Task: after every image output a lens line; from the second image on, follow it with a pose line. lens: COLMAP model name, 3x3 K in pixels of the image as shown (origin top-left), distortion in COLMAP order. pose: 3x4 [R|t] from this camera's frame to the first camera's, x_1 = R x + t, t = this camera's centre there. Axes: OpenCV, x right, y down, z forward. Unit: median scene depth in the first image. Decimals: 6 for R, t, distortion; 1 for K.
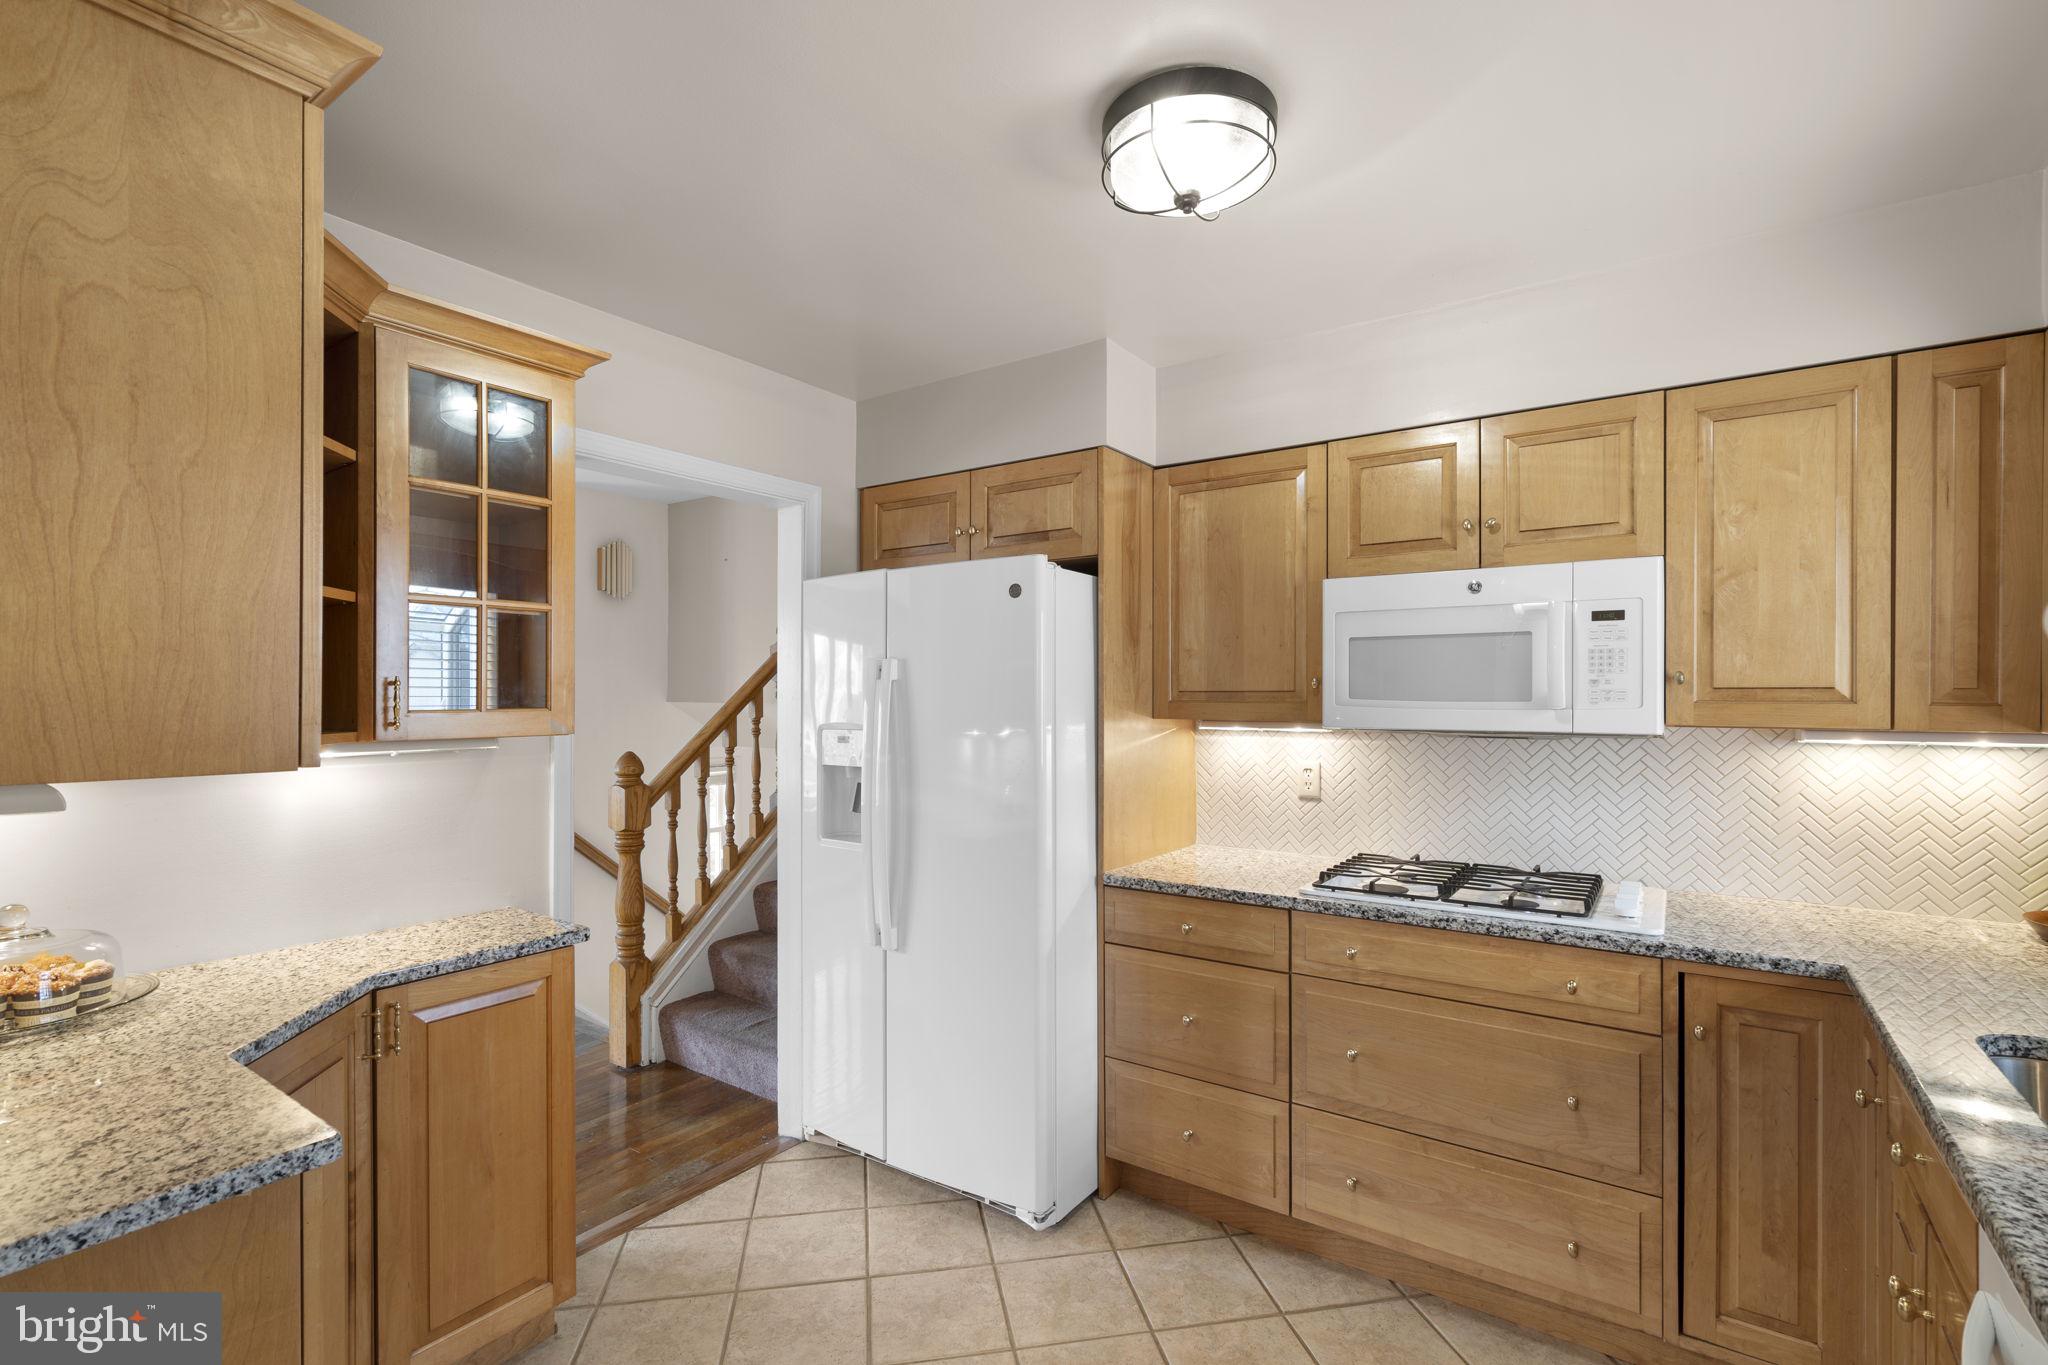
lens RADIAL K [[927.8, 0, 1024.4], [0, 927.8, 697.4], [0, 0, 1]] dist [-0.001810, -0.000328]
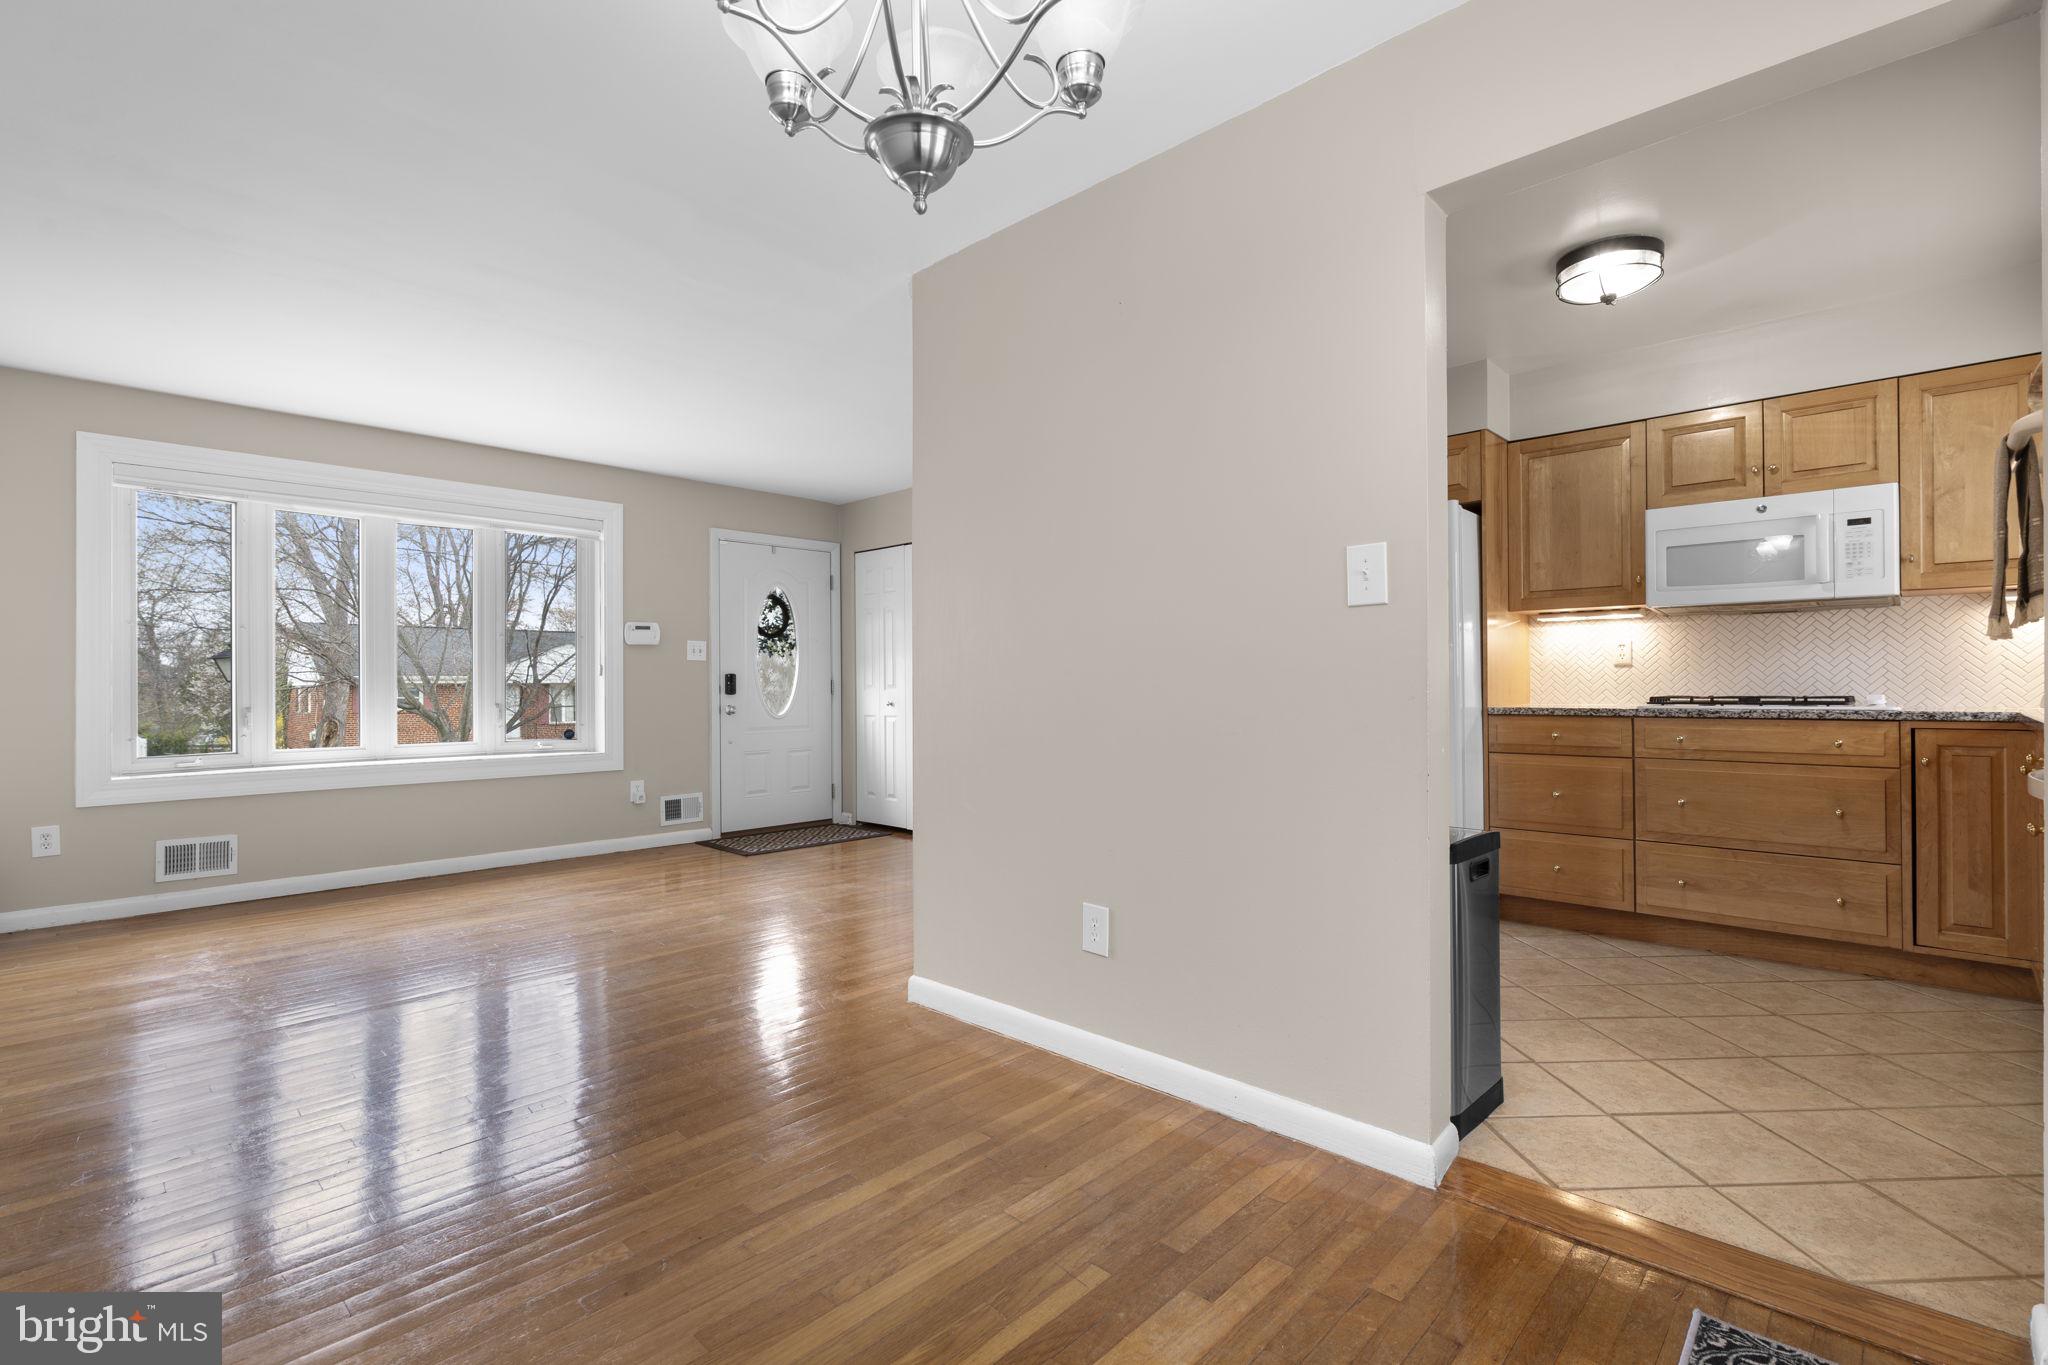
lens RADIAL K [[927.8, 0, 1024.2], [0, 927.8, 678.1], [0, 0, 1]] dist [-0.001810, -0.000328]
pose [[0.987809, -0.007161, -0.155505, -0.524465], [0.006543, 0.999969, -0.004486, 0.173122], [0.155533, 0.003414, 0.987825, -0.768410]]
